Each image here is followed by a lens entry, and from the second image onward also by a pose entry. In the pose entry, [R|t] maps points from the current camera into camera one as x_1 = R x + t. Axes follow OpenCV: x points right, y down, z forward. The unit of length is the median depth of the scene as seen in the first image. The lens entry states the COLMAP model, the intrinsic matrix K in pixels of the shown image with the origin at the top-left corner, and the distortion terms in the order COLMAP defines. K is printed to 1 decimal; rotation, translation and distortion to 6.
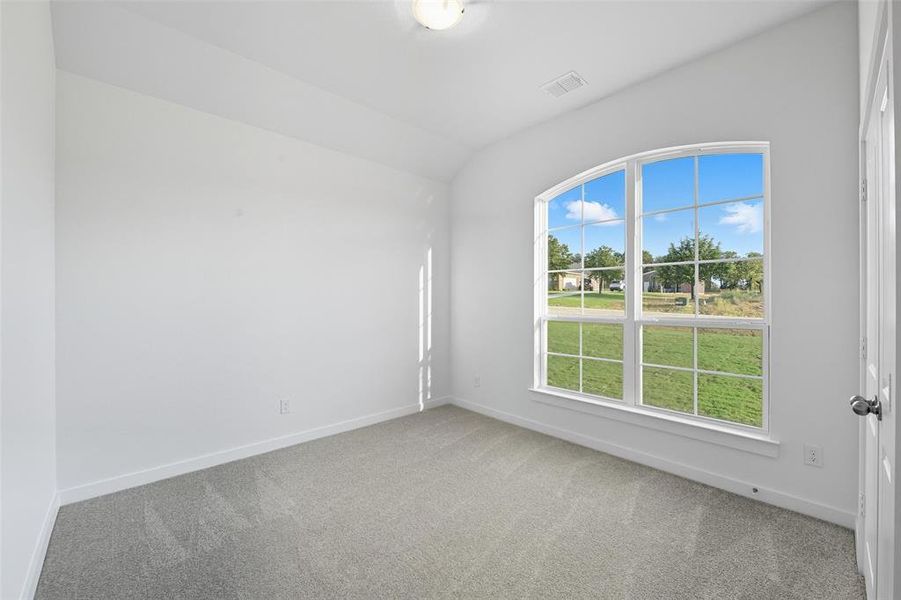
lens RADIAL K [[356.4, 0, 456.0], [0, 356.4, 299.2], [0, 0, 1]] dist [-0.017963, -0.000125]
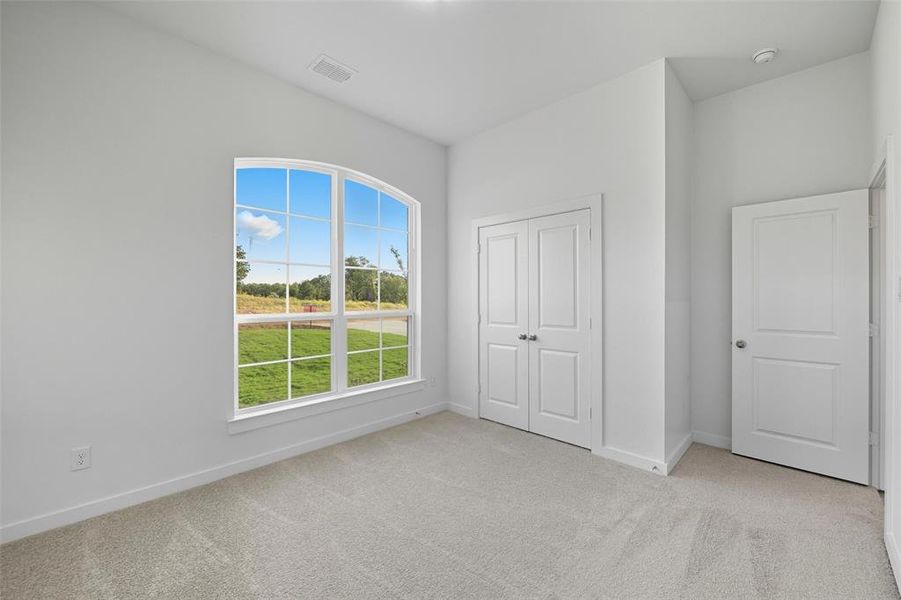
lens RADIAL K [[356.4, 0, 454.7], [0, 356.4, 301.1], [0, 0, 1]] dist [-0.017963, -0.000125]
pose [[-0.051107, -0.005477, 0.998678, -0.637616], [-0.000909, 0.999985, 0.005437, 0.006350], [-0.998693, -0.000630, -0.051111, 0.699157]]
